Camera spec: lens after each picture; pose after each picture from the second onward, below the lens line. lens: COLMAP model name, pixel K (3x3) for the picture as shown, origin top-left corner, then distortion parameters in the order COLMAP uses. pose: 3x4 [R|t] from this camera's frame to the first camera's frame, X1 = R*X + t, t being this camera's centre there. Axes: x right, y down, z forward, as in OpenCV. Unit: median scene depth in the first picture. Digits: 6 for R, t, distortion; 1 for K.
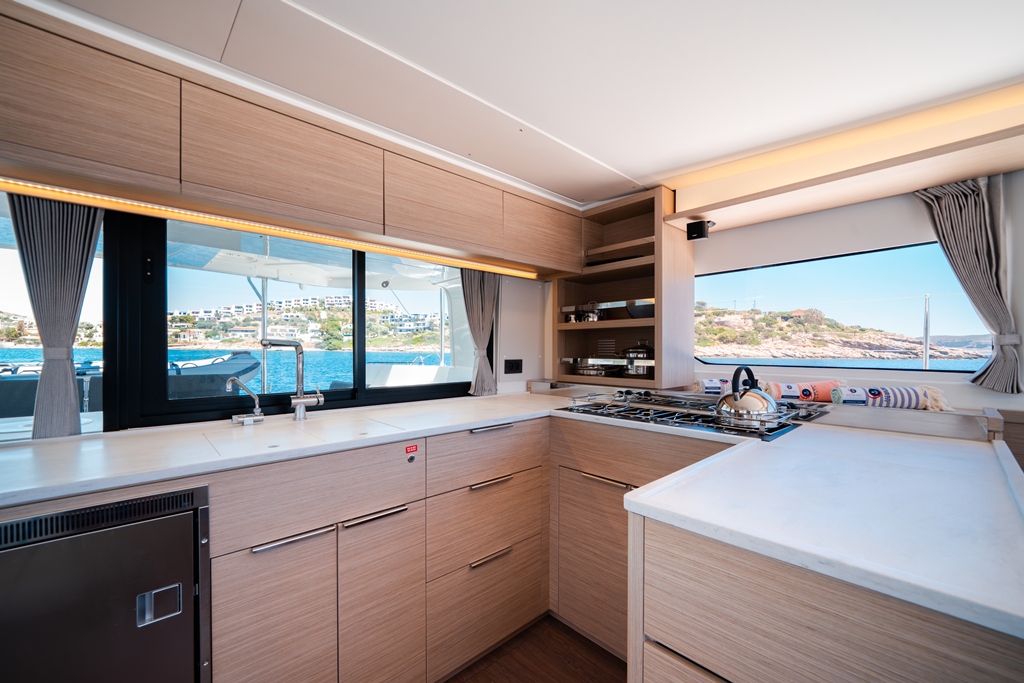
lens RADIAL K [[407.6, 0, 513.9], [0, 407.6, 346.4], [0, 0, 1]] dist [-0.001490, -0.000034]
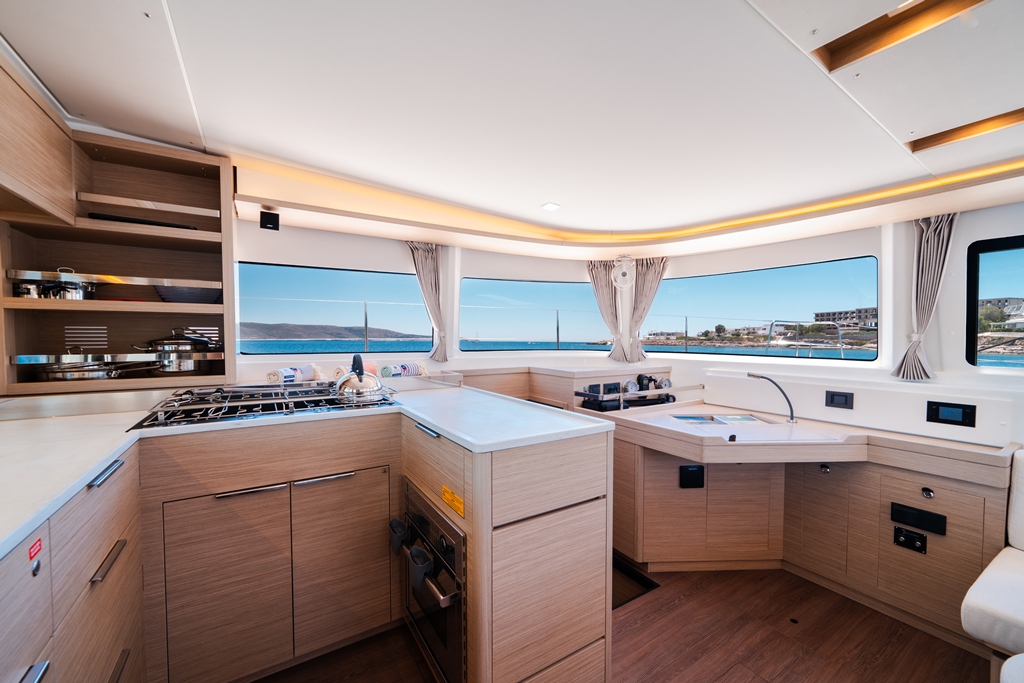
lens RADIAL K [[402.8, 0, 512.0], [0, 402.8, 341.5], [0, 0, 1]] dist [0.001486, 0.000222]
pose [[0.203234, -0.013065, 0.979043, -0.384317], [-0.005846, 0.999877, 0.014556, -0.006964], [-0.979113, -0.008682, 0.203133, 0.207488]]
